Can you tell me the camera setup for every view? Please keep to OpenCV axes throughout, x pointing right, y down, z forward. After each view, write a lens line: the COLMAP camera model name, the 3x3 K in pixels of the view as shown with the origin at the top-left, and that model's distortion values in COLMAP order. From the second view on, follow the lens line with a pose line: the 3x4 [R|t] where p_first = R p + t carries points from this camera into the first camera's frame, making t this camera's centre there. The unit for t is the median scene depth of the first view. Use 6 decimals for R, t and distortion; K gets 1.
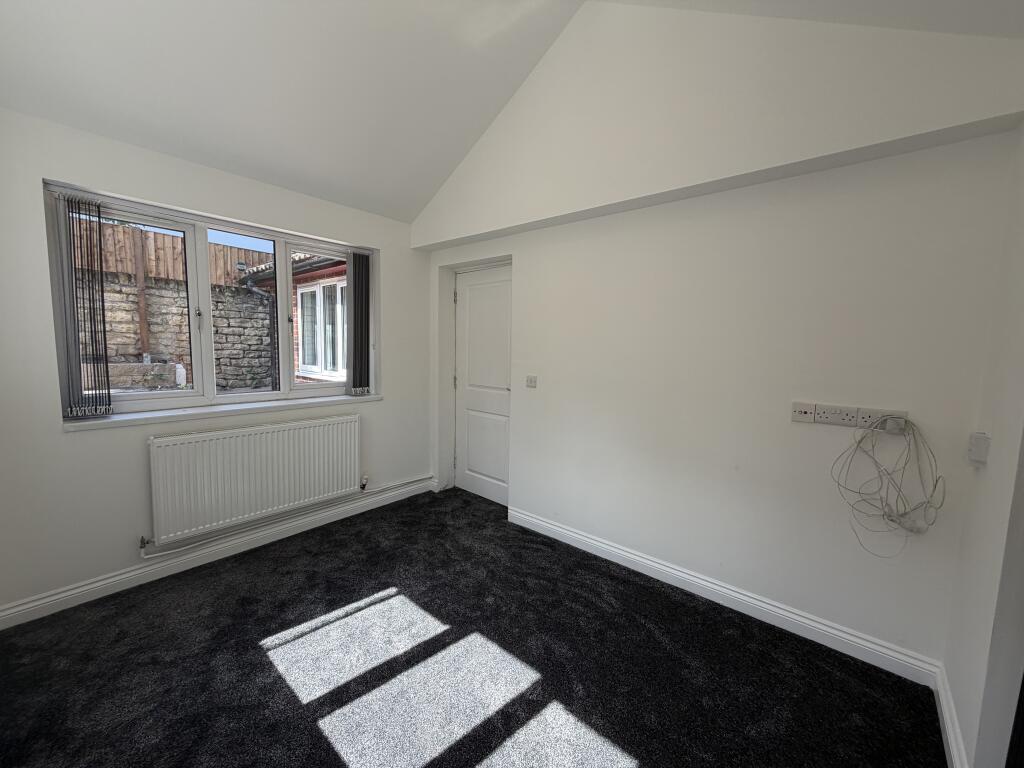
lens RADIAL K [[410.9, 0, 510.8], [0, 410.9, 382.0], [0, 0, 1]] dist [-0.002397, 0.001804]
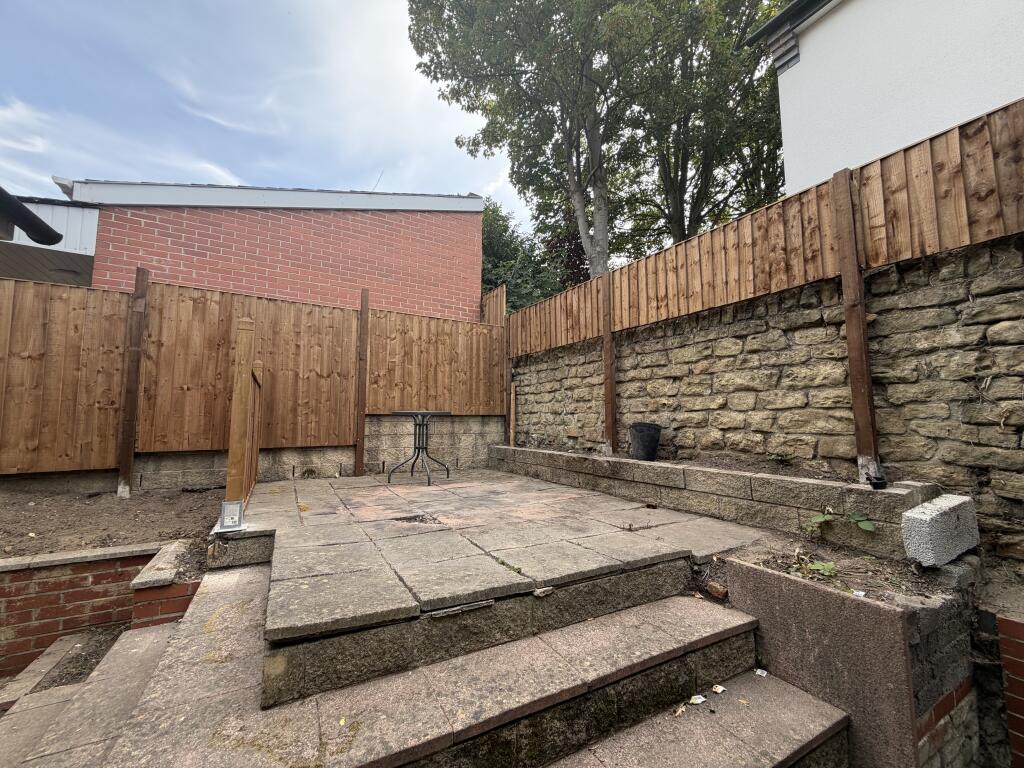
lens RADIAL K [[410.9, 0, 510.9], [0, 410.9, 380.4], [0, 0, 1]] dist [-0.002397, 0.001804]
pose [[-0.339677, -0.124037, -0.932327, -0.381042], [-0.091462, 0.990924, -0.098510, -0.071027], [0.936085, 0.051811, -0.347939, 0.793375]]
